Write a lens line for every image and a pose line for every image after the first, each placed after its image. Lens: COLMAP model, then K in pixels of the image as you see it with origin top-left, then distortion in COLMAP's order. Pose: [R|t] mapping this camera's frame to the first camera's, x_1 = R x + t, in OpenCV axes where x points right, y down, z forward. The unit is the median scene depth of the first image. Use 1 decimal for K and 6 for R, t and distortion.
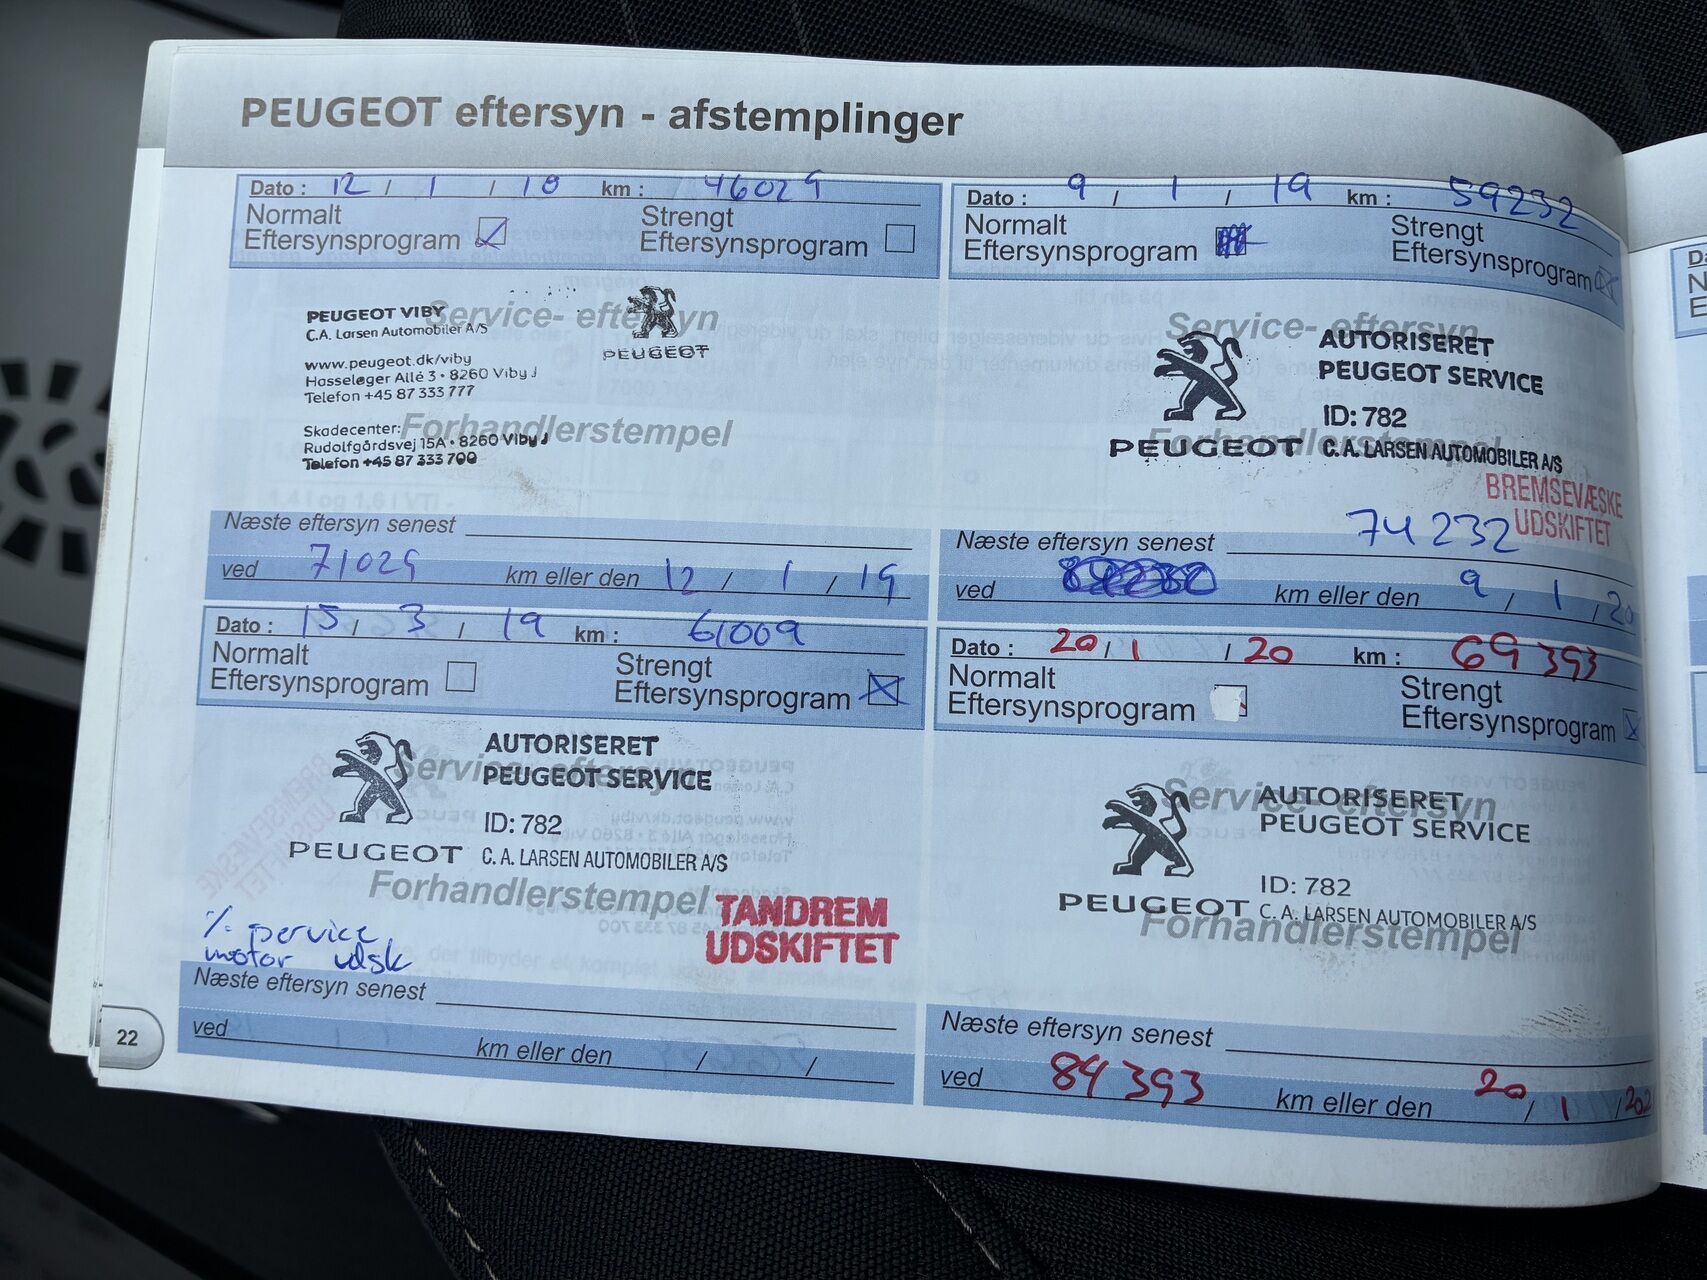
lens RADIAL K [[1285.2, 0, 850.6], [0, 1285.2, 583.7], [0, 0, 1]] dist [-0.002973, 0.204355]
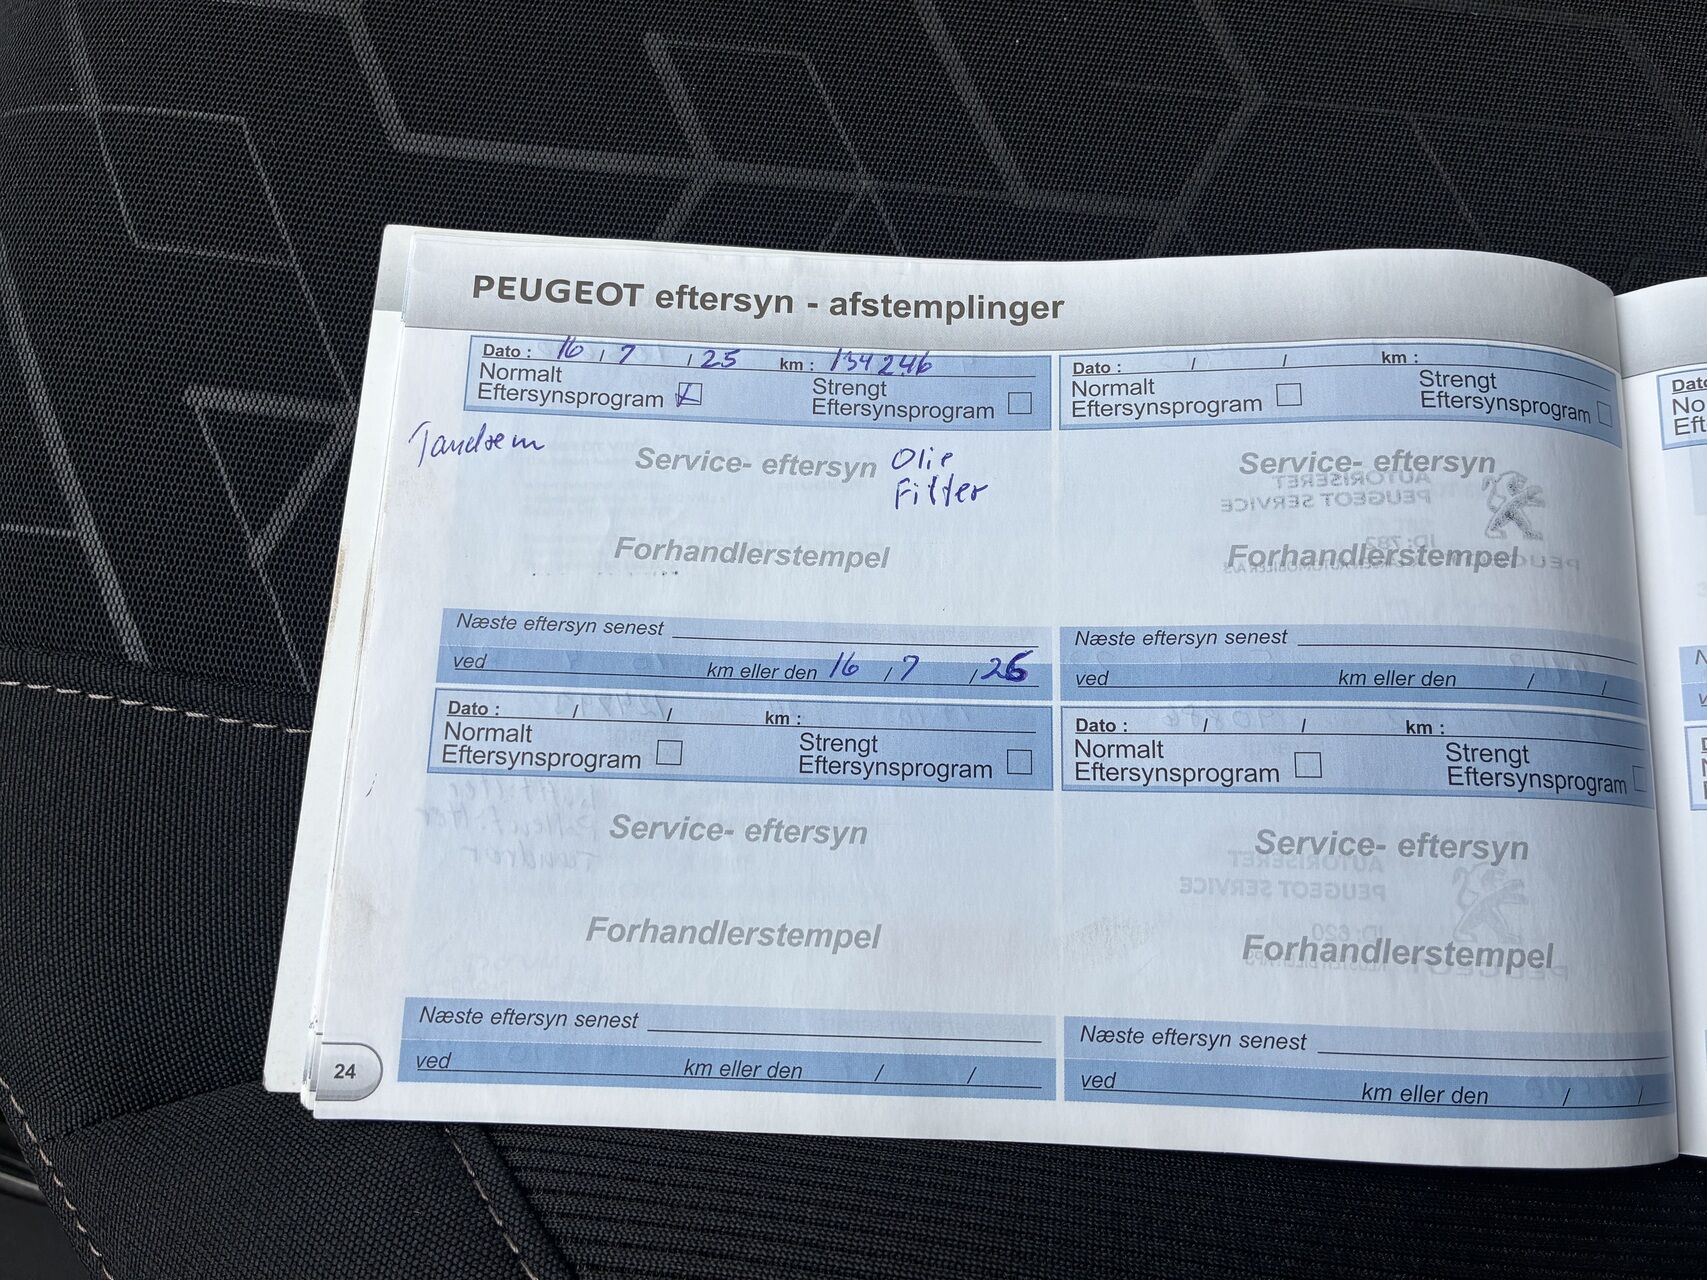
lens RADIAL K [[1300.2, 0, 861.4], [0, 1300.2, 639.1], [0, 0, 1]] dist [0.052223, -0.074294]
pose [[0.993601, -0.034946, -0.107404, 0.012217], [0.035825, 0.999338, 0.006260, -0.045193], [0.107114, -0.010067, 0.994196, -0.238678]]
